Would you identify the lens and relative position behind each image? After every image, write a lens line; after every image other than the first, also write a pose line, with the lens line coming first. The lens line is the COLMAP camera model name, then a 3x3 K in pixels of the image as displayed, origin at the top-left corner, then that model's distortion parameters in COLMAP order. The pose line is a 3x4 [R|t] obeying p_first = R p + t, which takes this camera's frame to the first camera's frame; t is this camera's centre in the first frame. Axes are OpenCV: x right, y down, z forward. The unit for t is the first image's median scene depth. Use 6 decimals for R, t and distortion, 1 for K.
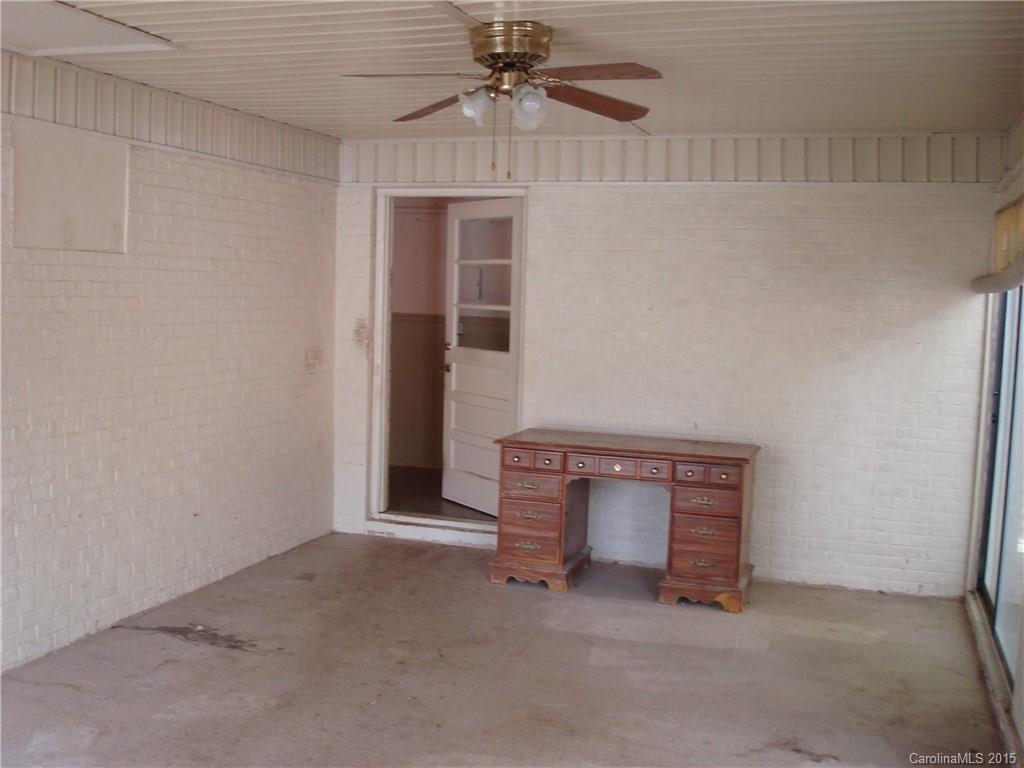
lens RADIAL K [[1066.0, 0, 500.0], [0, 1066.0, 383.8], [0, 0, 1]] dist [-0.071954, -0.101188]
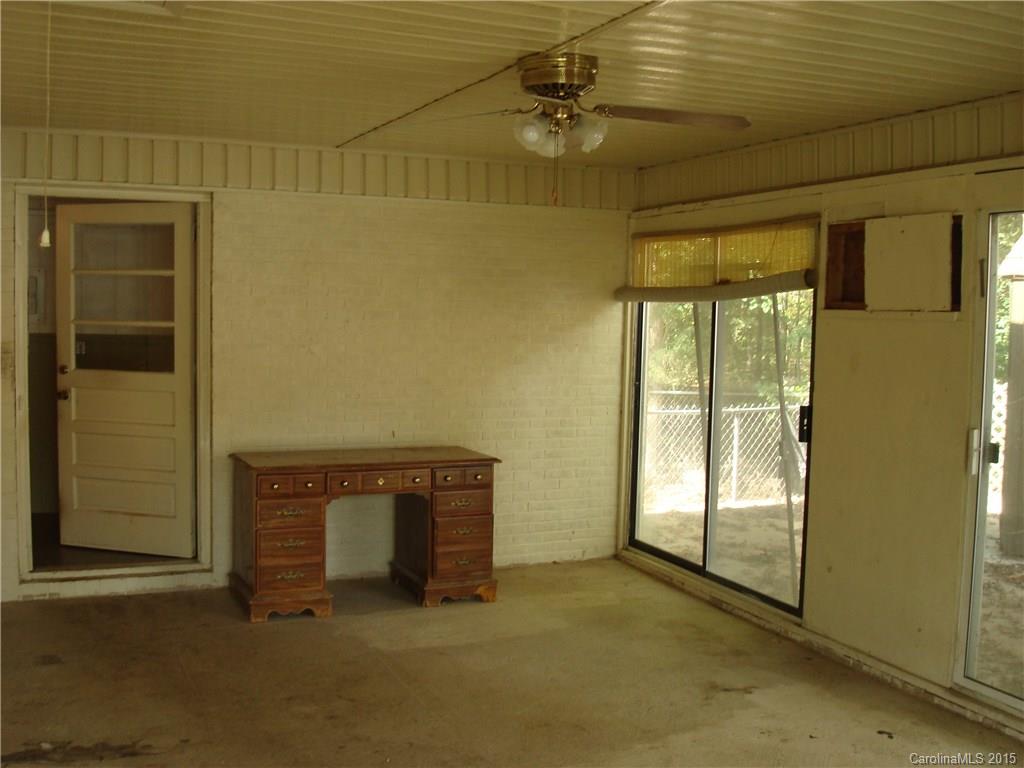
lens RADIAL K [[1066.0, 0, 500.0], [0, 1066.0, 383.8], [0, 0, 1]] dist [-0.071954, -0.101188]
pose [[0.745666, -0.062834, 0.663351, -0.450858], [0.060433, 0.997818, 0.026583, -0.032039], [-0.663574, 0.020267, 0.747836, 0.168200]]
